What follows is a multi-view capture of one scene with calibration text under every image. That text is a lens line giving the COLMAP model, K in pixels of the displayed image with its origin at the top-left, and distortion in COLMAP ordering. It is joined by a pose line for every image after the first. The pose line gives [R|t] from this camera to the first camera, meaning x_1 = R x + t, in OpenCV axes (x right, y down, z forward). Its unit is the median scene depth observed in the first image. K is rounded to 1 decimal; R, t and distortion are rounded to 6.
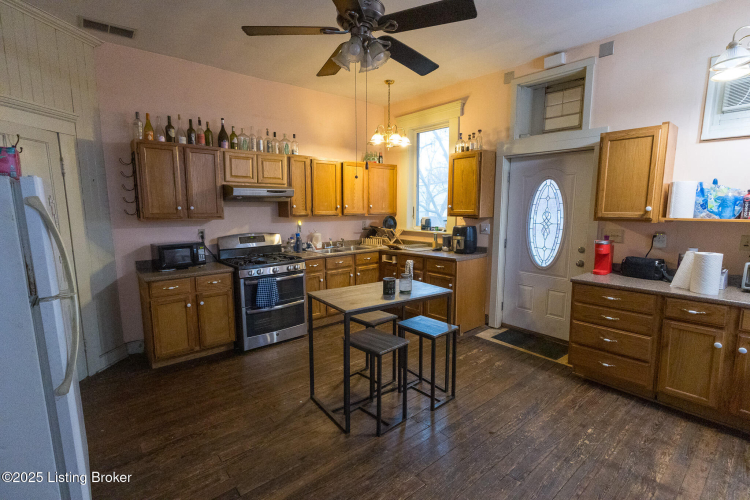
lens RADIAL K [[355.6, 0, 372.8], [0, 355.6, 251.7], [0, 0, 1]] dist [0.001390, 0.001960]
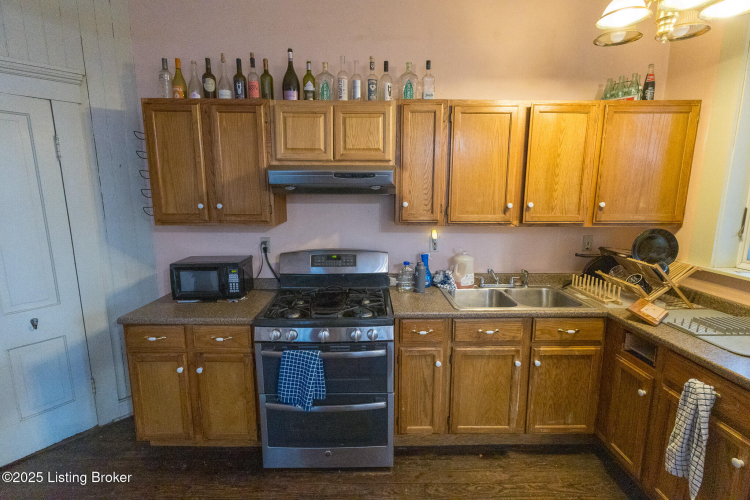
lens RADIAL K [[355.6, 0, 372.8], [0, 355.6, 251.7], [0, 0, 1]] dist [0.001390, 0.001960]
pose [[0.767922, 0.107922, -0.631386, 0.072167], [-0.086700, 0.994146, 0.064479, -0.092266], [0.634648, 0.005227, 0.772784, 0.600549]]
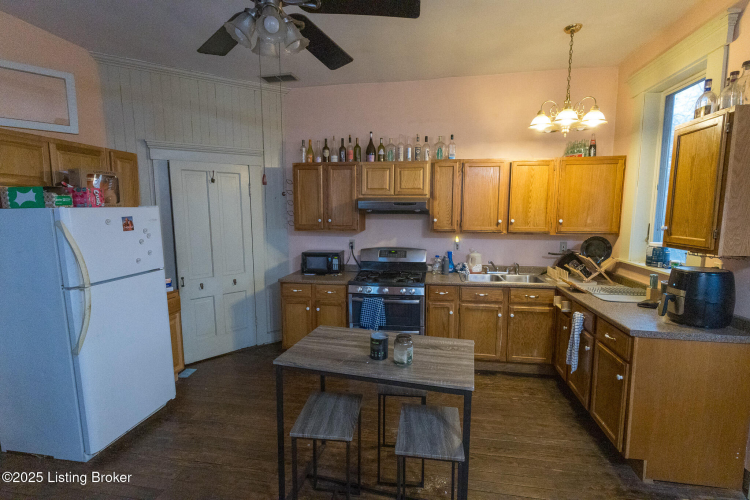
lens RADIAL K [[355.6, 0, 372.8], [0, 355.6, 251.7], [0, 0, 1]] dist [0.001390, 0.001960]
pose [[0.637251, 0.093409, -0.764975, 0.356226], [-0.103120, 0.994036, 0.035476, -0.069275], [0.763726, 0.056277, 0.643082, 0.351139]]
